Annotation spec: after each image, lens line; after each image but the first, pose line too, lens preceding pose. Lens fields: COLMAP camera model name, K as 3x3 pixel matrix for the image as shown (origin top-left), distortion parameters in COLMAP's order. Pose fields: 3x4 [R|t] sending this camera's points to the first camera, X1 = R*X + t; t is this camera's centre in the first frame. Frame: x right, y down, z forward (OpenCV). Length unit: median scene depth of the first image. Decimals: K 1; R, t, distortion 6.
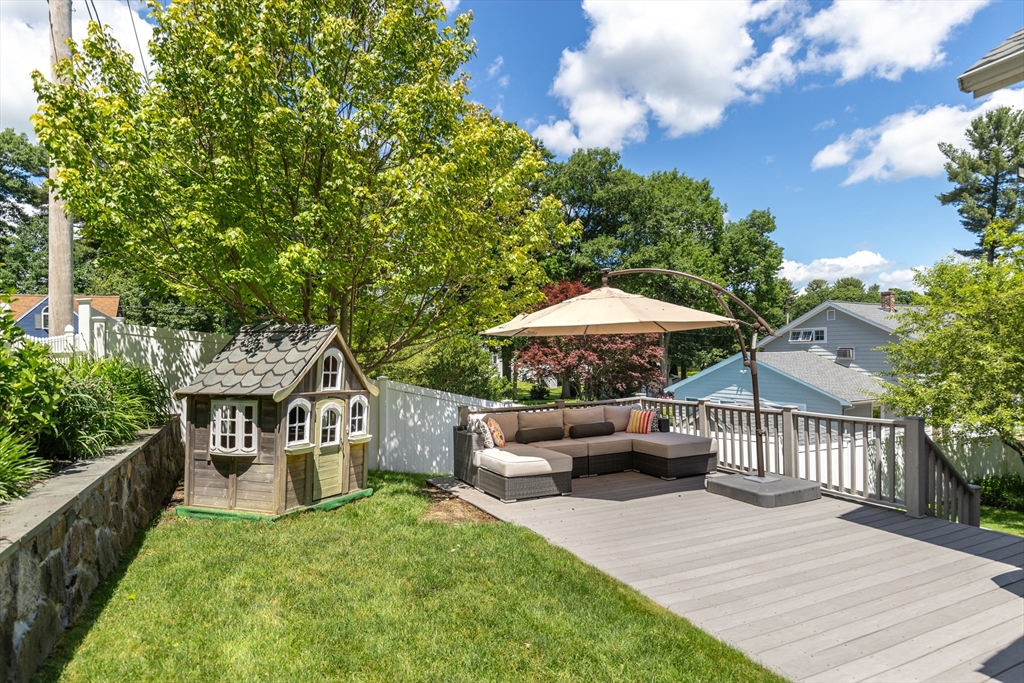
lens RADIAL K [[570.5, 0, 517.2], [0, 570.5, 349.6], [0, 0, 1]] dist [-0.025248, 0.005177]
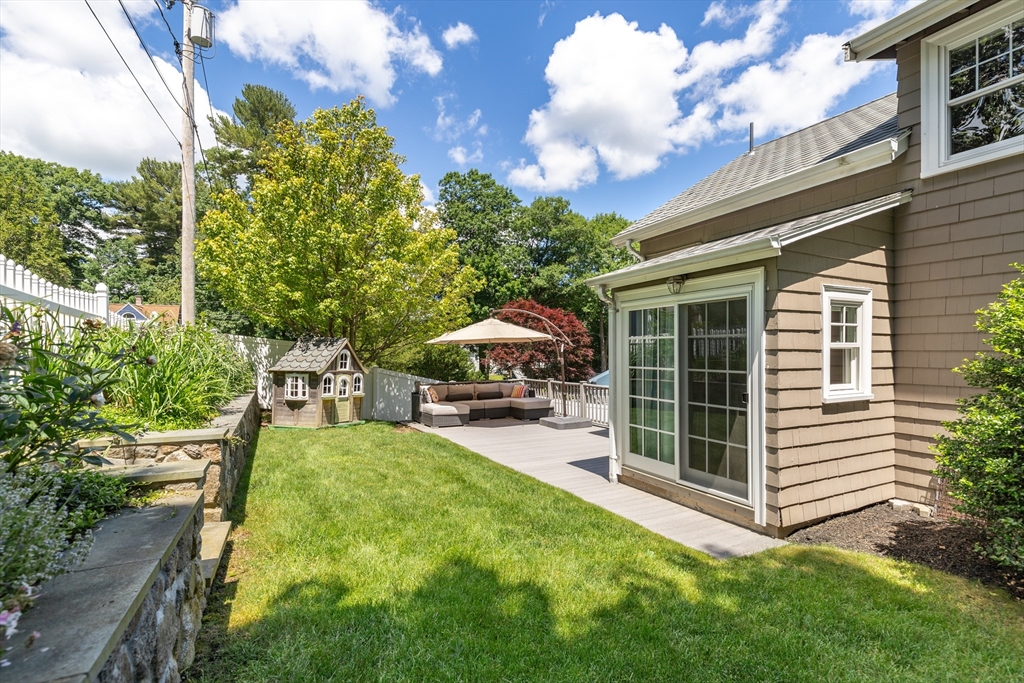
lens RADIAL K [[466.3, 0, 497.3], [0, 466.3, 352.1], [0, 0, 1]] dist [0.004273, 0.000103]
pose [[0.999959, 0.008975, 0.000996, 0.152883], [-0.008981, 0.999934, 0.007110, -0.005979], [-0.000932, -0.007119, 0.999974, -0.467807]]
